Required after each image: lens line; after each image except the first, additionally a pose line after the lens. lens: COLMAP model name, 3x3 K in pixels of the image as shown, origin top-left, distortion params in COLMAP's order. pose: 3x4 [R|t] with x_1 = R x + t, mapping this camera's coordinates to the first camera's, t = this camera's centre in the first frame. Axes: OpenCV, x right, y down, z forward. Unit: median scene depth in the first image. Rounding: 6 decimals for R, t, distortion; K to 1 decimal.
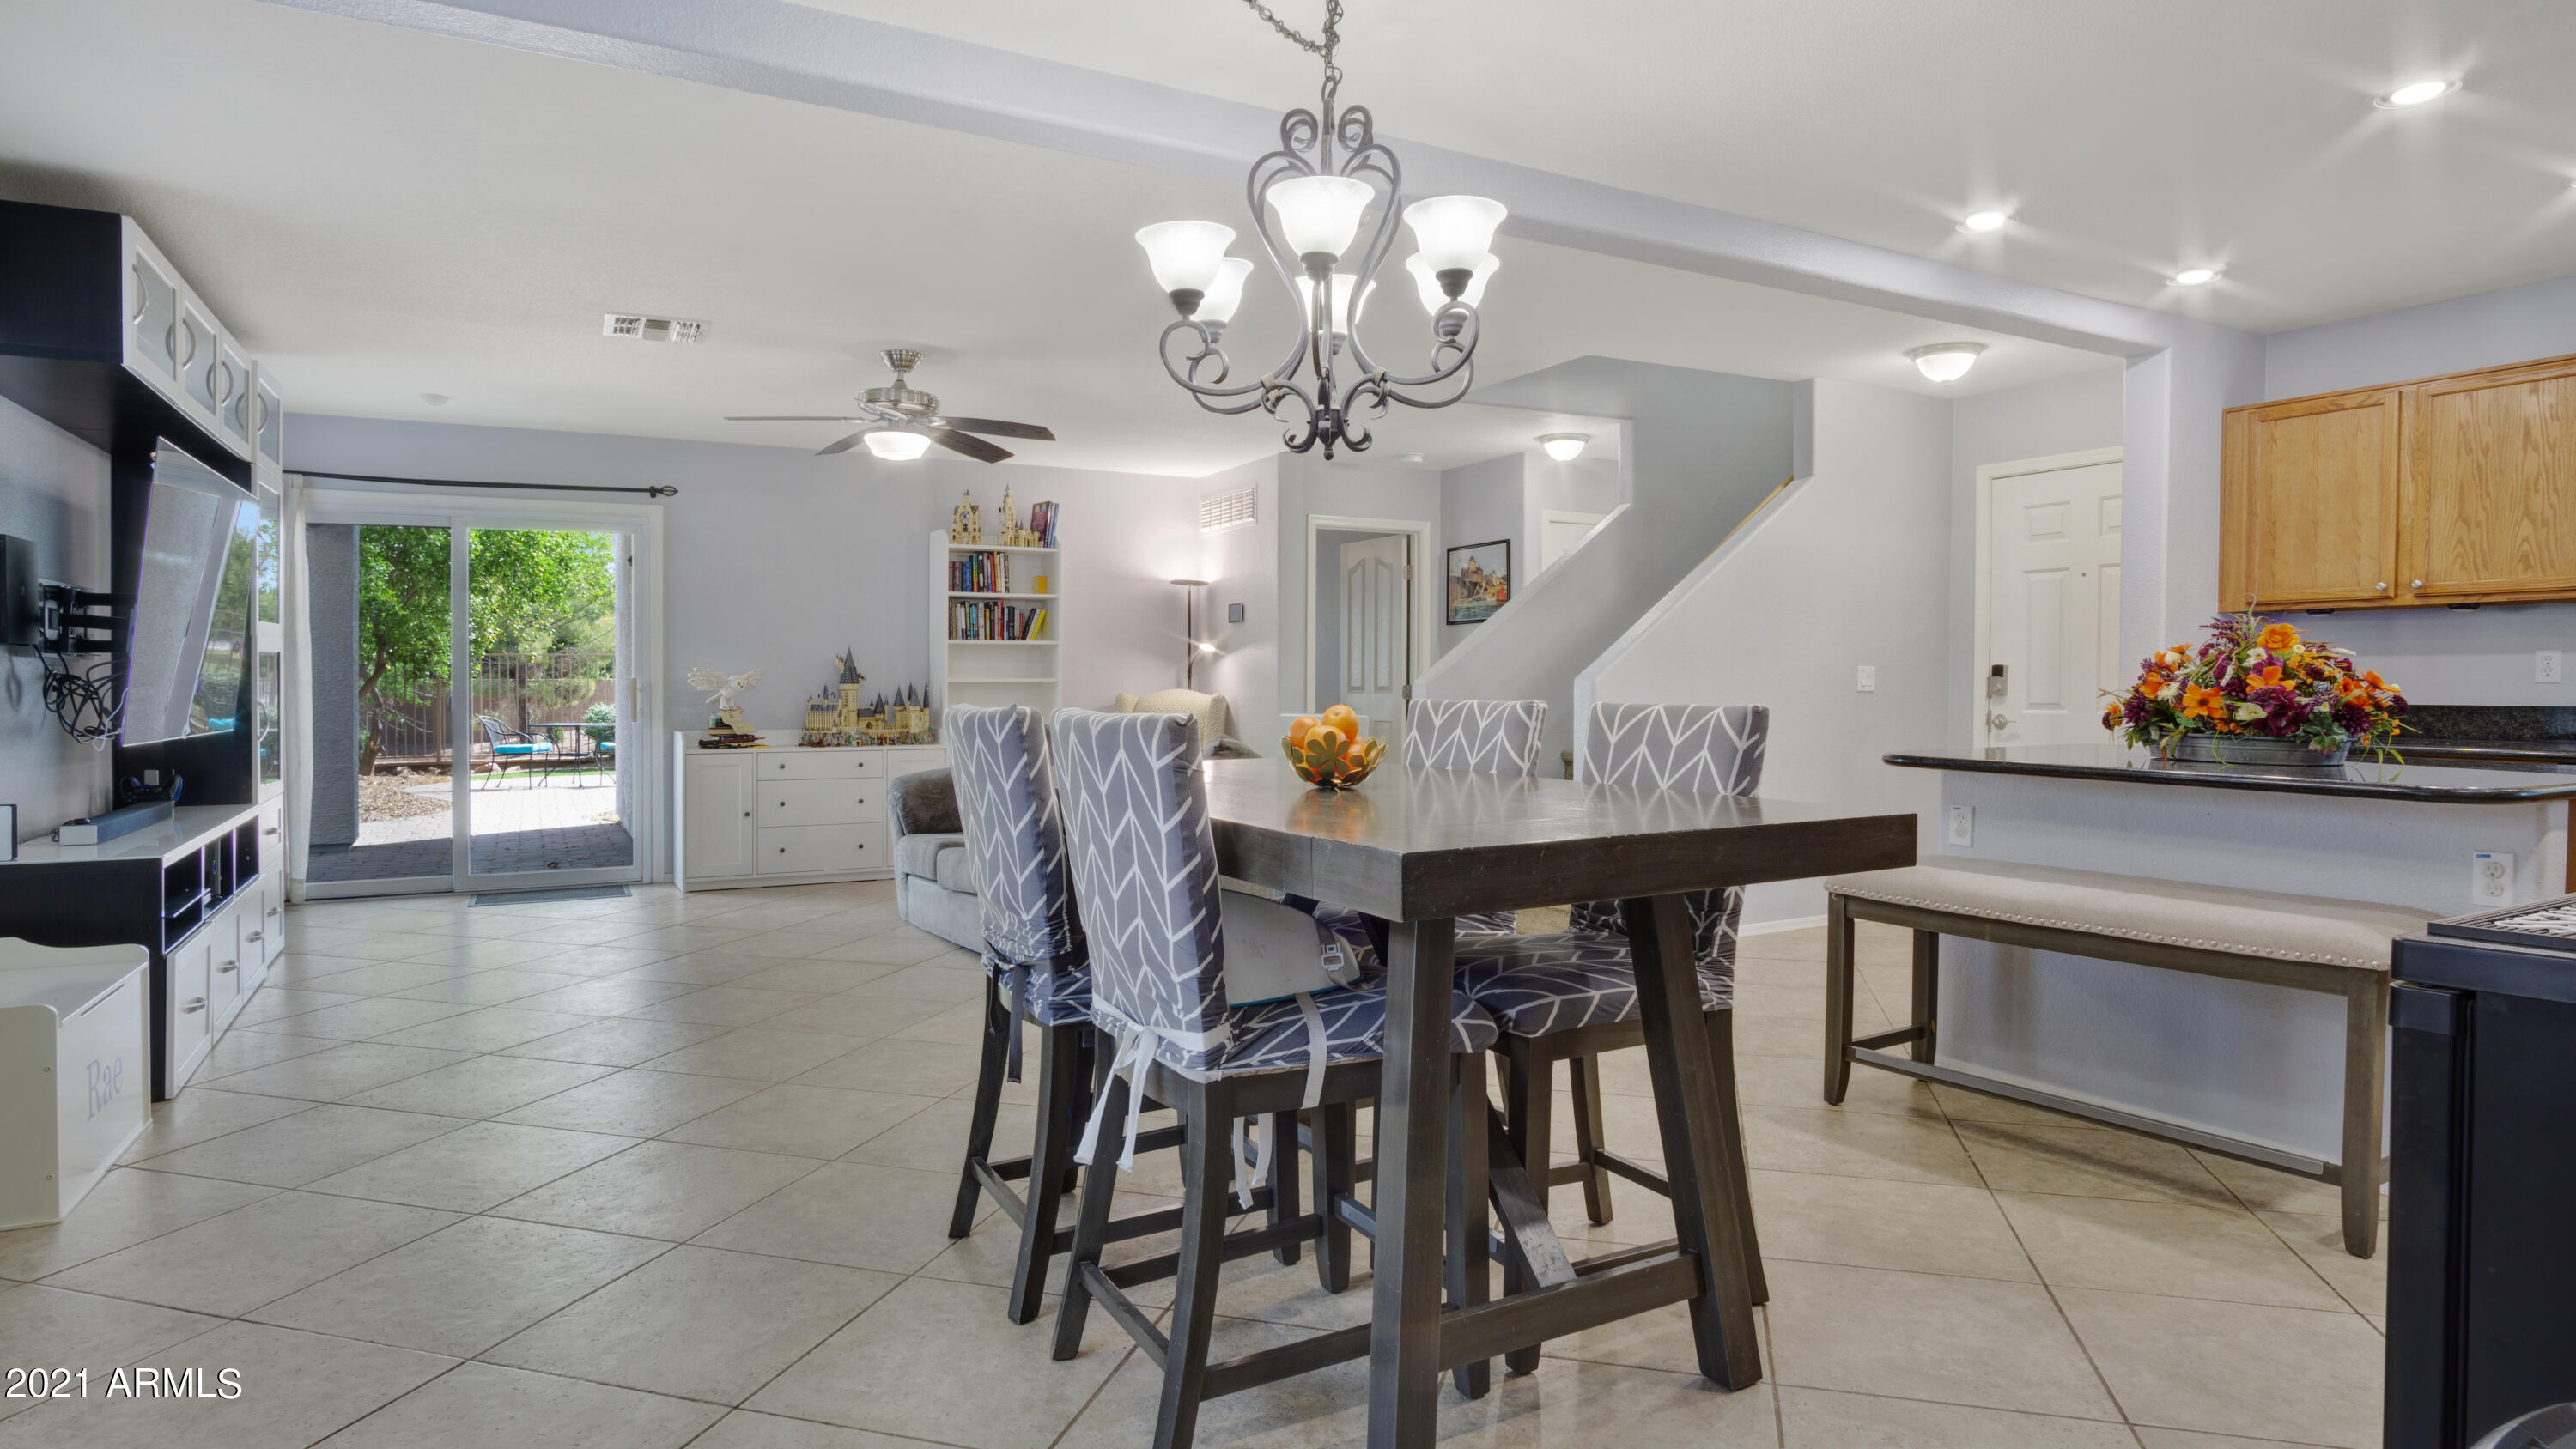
lens RADIAL K [[1402.7, 0, 1302.9], [0, 1402.7, 713.8], [0, 0, 1]] dist [-0.035642, 0.018399]
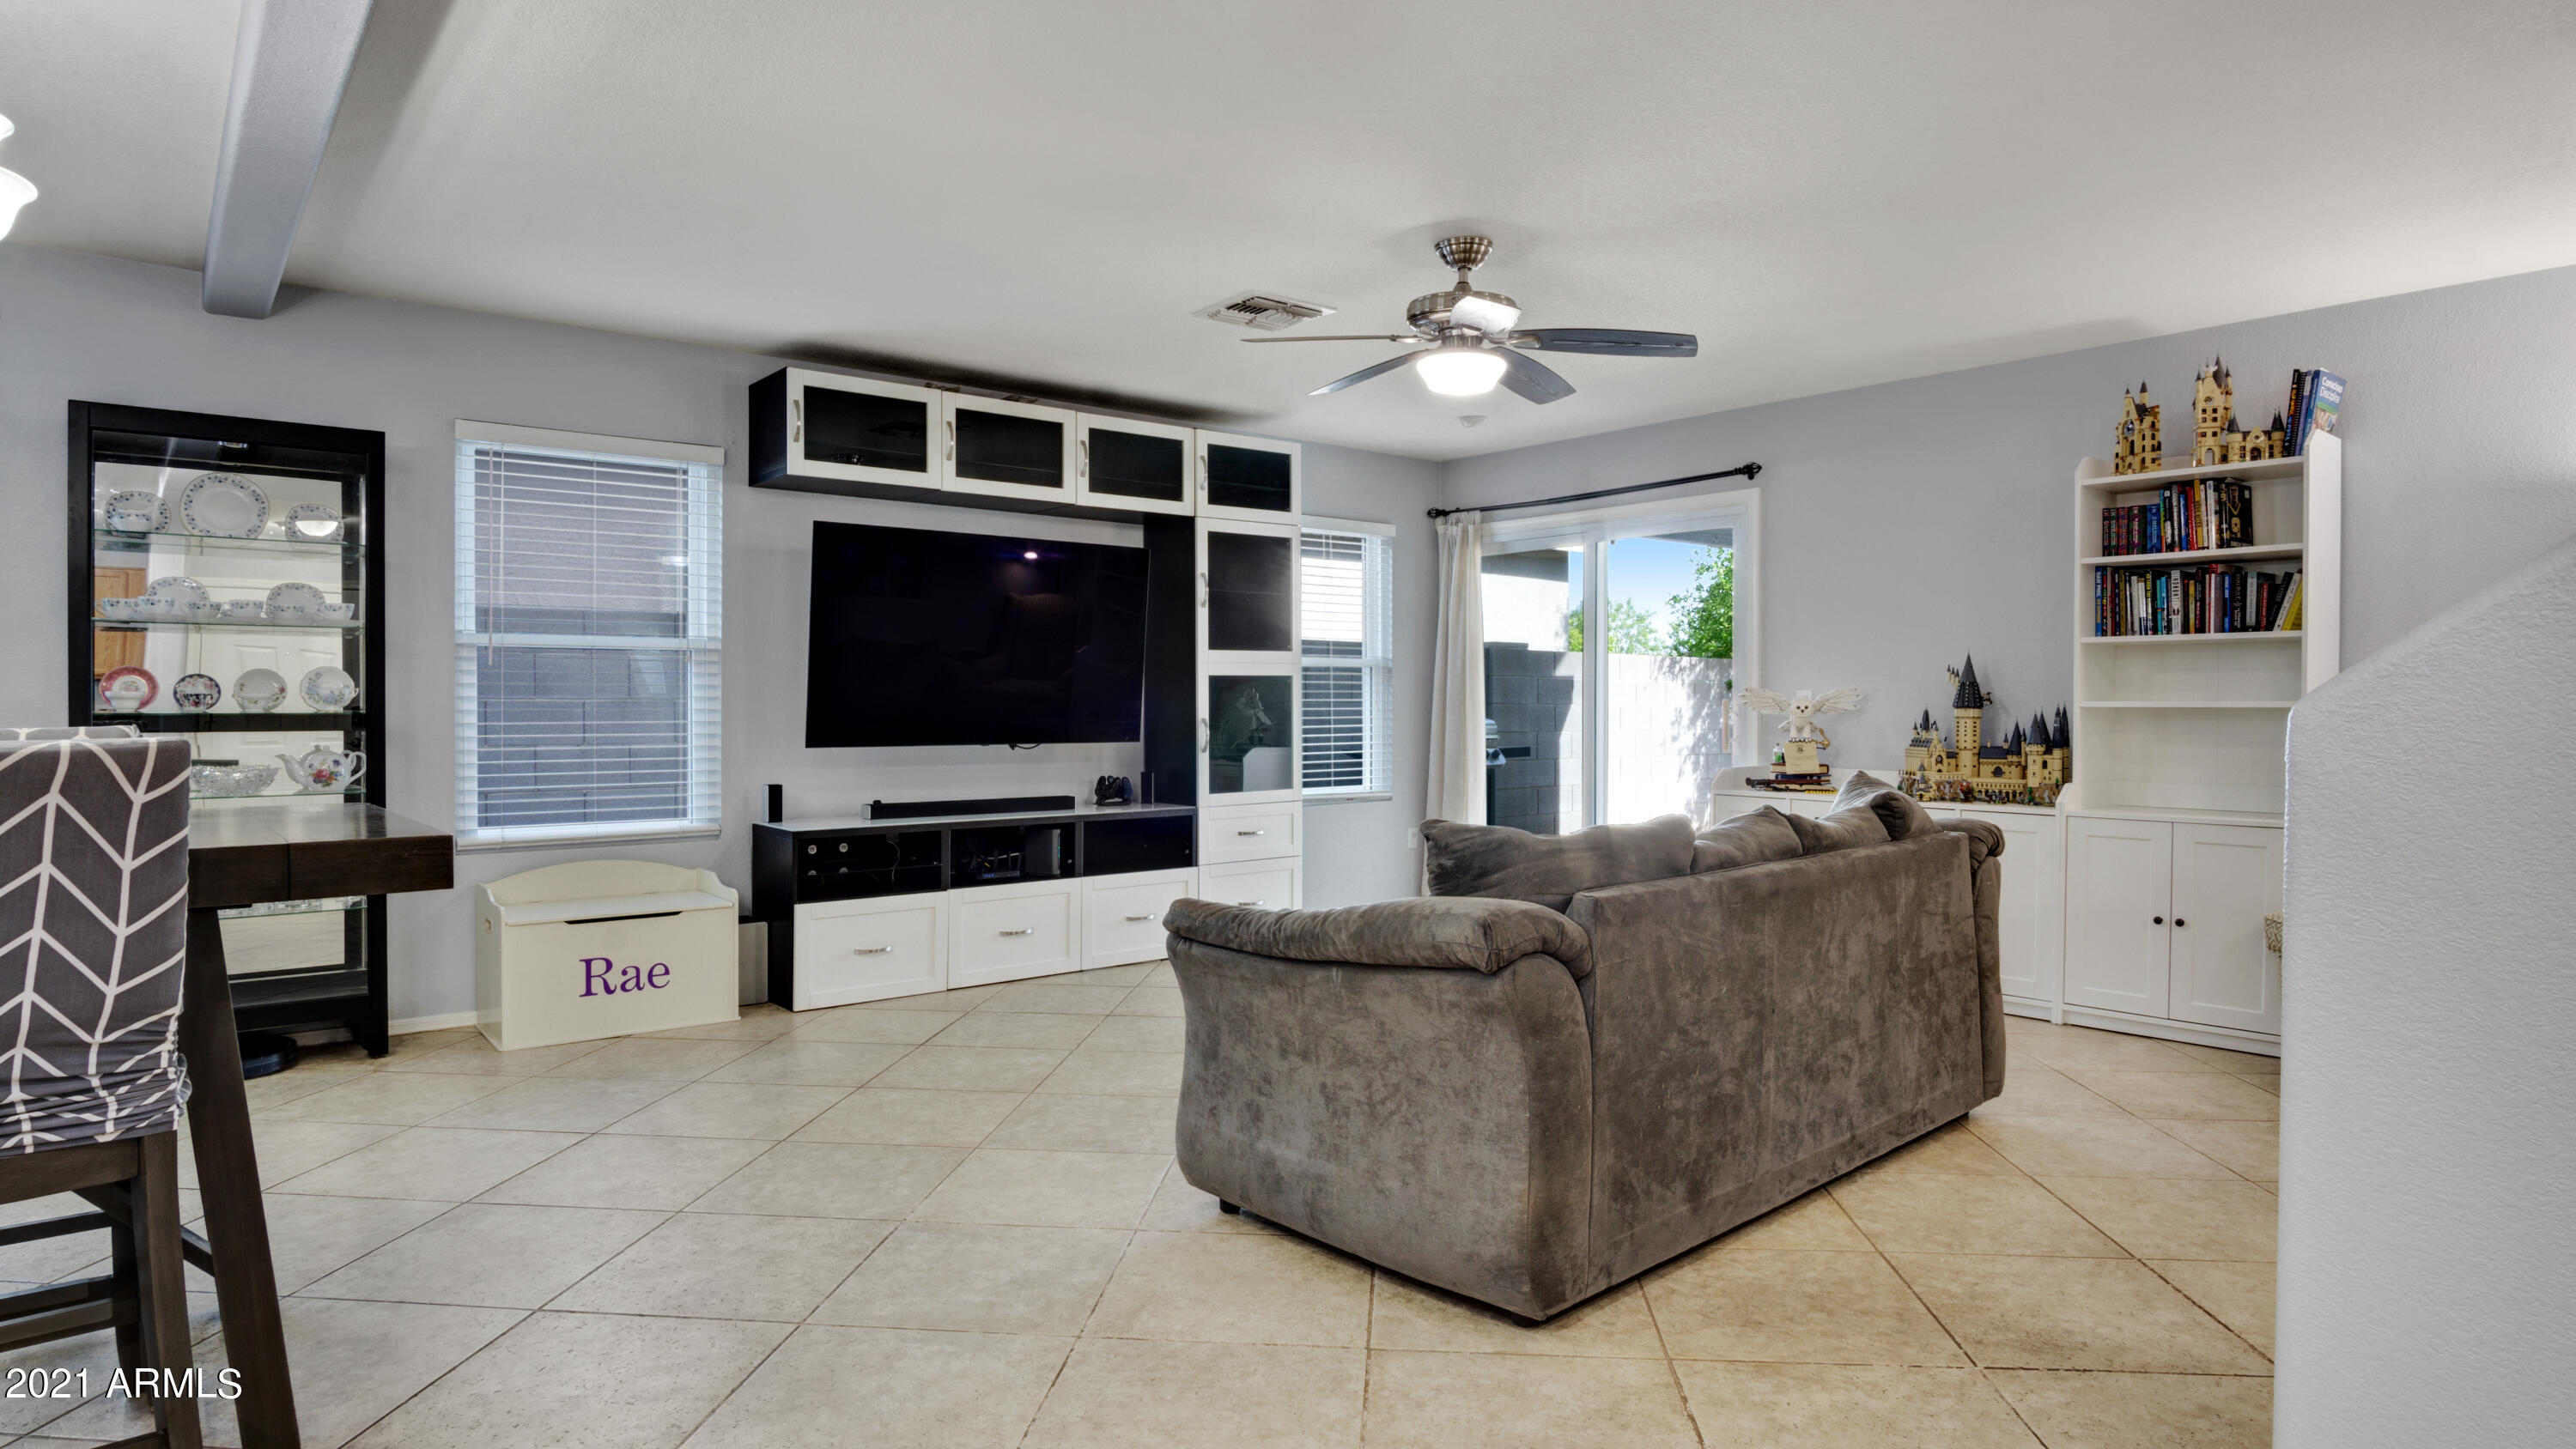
lens RADIAL K [[1443.6, 0, 1320.5], [0, 1443.6, 708.1], [0, 0, 1]] dist [-0.055010, 0.042451]
pose [[0.183483, 0.005243, -0.983009, 0.417418], [-0.025786, 0.999667, 0.000519, -0.020054], [0.982685, 0.025253, 0.183558, 0.798214]]
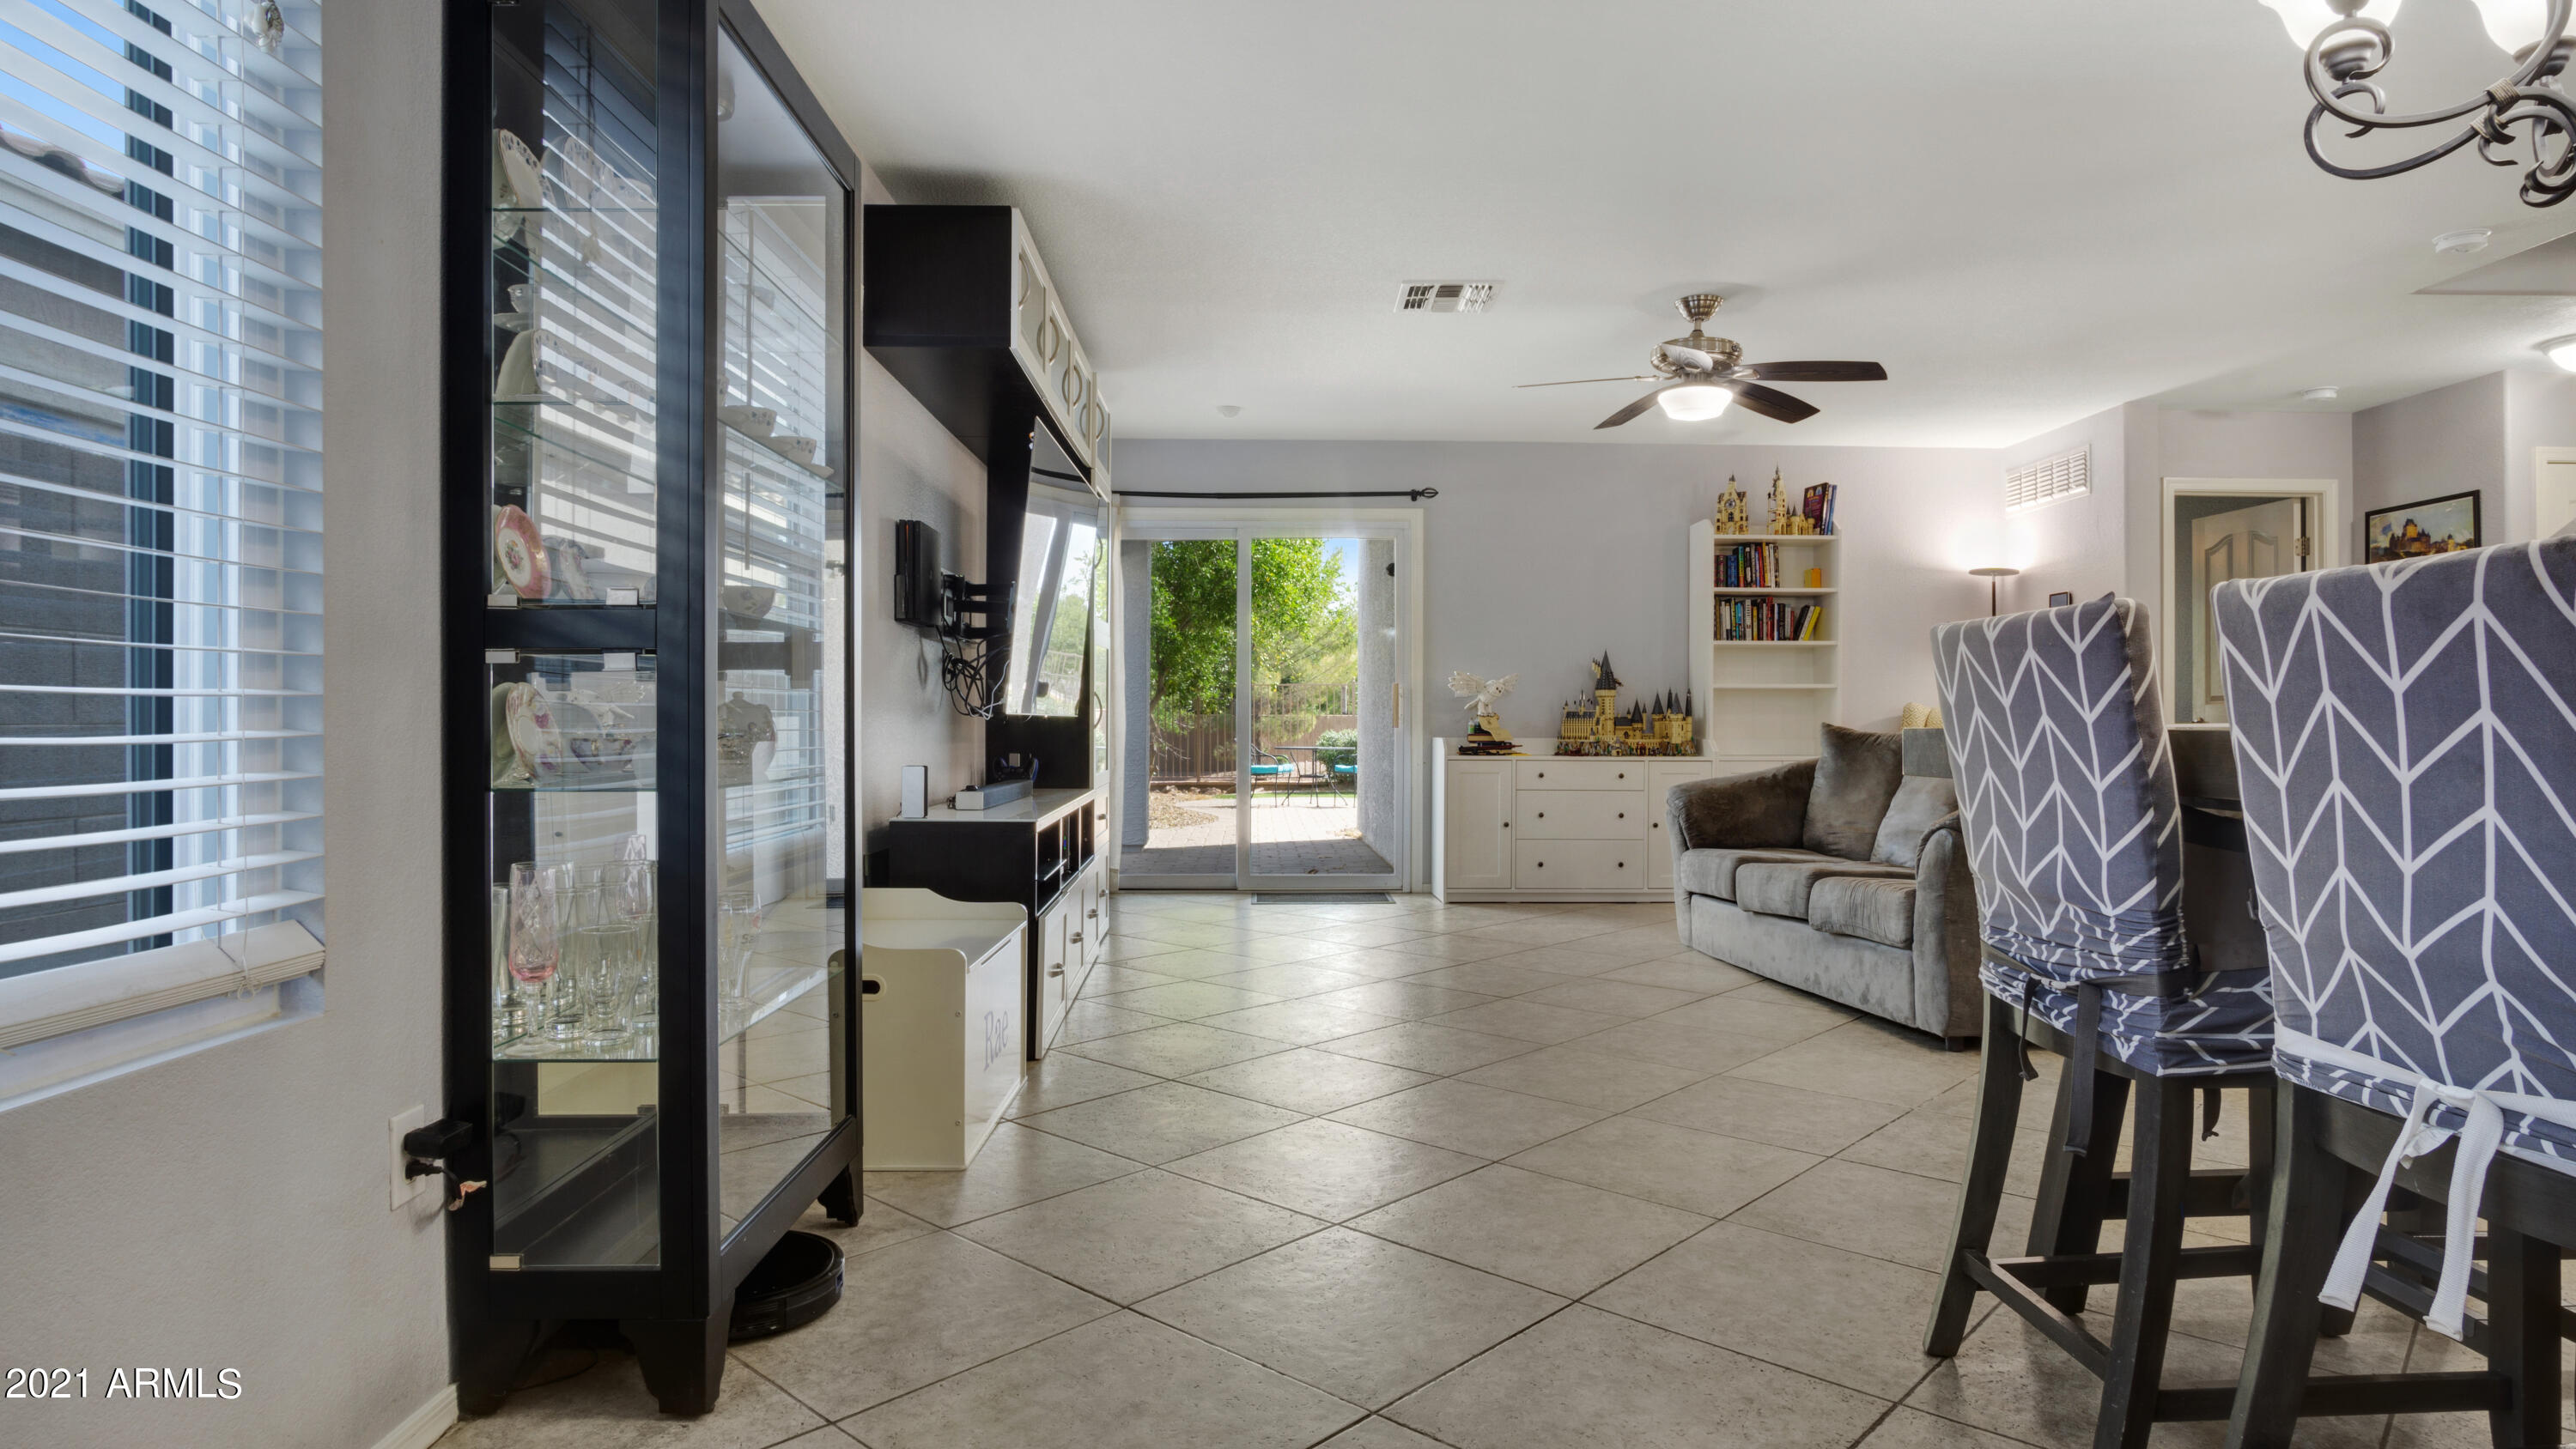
lens RADIAL K [[1419.4, 0, 1288.0], [0, 1419.4, 724.5], [0, 0, 1]] dist [-0.020895, 0.000344]
pose [[0.886346, -0.002859, -0.463015, -0.103879], [-0.007693, 0.999752, -0.020901, 0.031683], [0.462960, 0.022087, 0.886104, 0.091527]]
